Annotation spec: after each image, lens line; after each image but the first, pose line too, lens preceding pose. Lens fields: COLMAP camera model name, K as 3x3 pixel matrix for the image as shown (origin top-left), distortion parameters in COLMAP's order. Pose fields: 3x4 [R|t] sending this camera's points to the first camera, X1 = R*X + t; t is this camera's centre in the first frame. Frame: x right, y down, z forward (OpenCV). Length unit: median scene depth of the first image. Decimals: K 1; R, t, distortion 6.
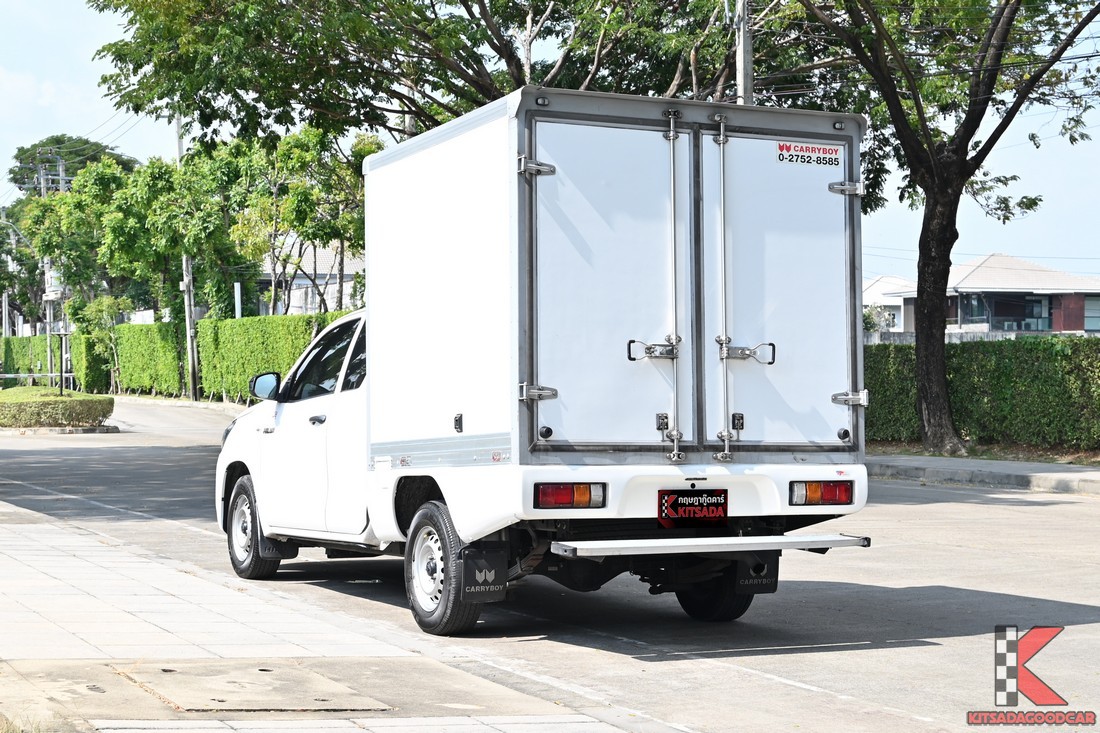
lens RADIAL K [[2225.2, 0, 549.6], [0, 2225.2, 362.3], [0, 0, 1]] dist [-0.040697, 0.000000]
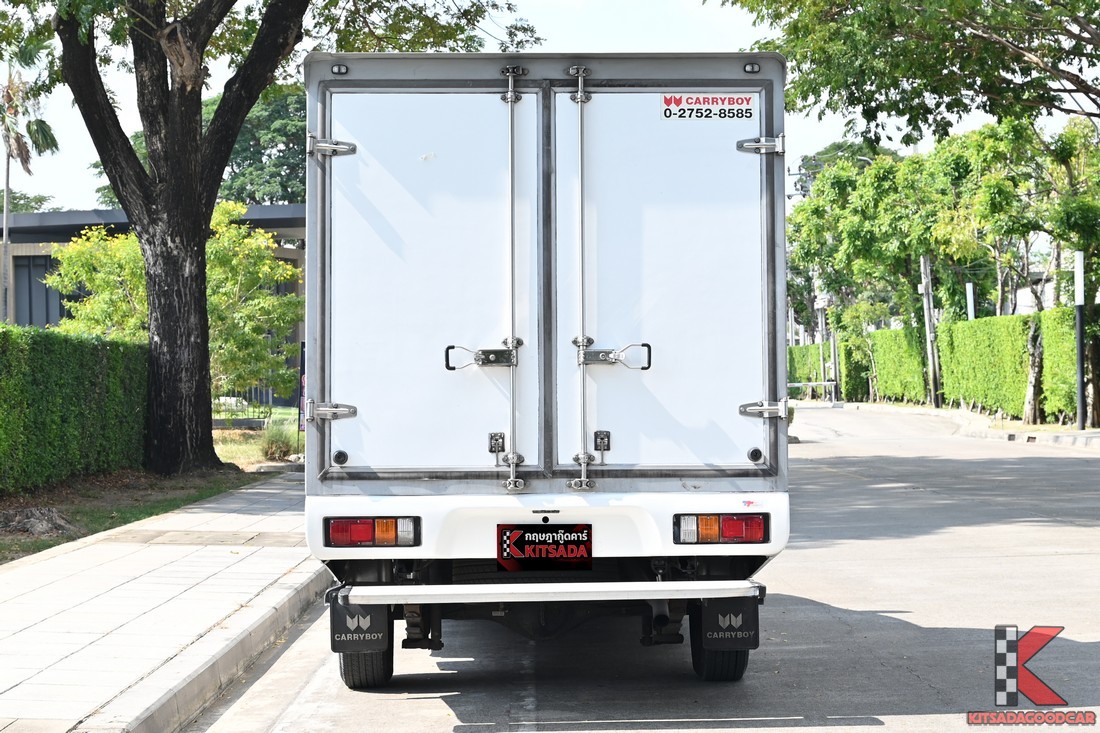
lens RADIAL K [[2225.2, 0, 550.4], [0, 2225.2, 372.9], [0, 0, 1]] dist [-0.040697, 0.000000]
pose [[0.903159, -0.024858, -0.428586, 0.410942], [0.026021, 0.999656, -0.003146, 0.003749], [0.428517, -0.008311, 0.903495, 0.250478]]
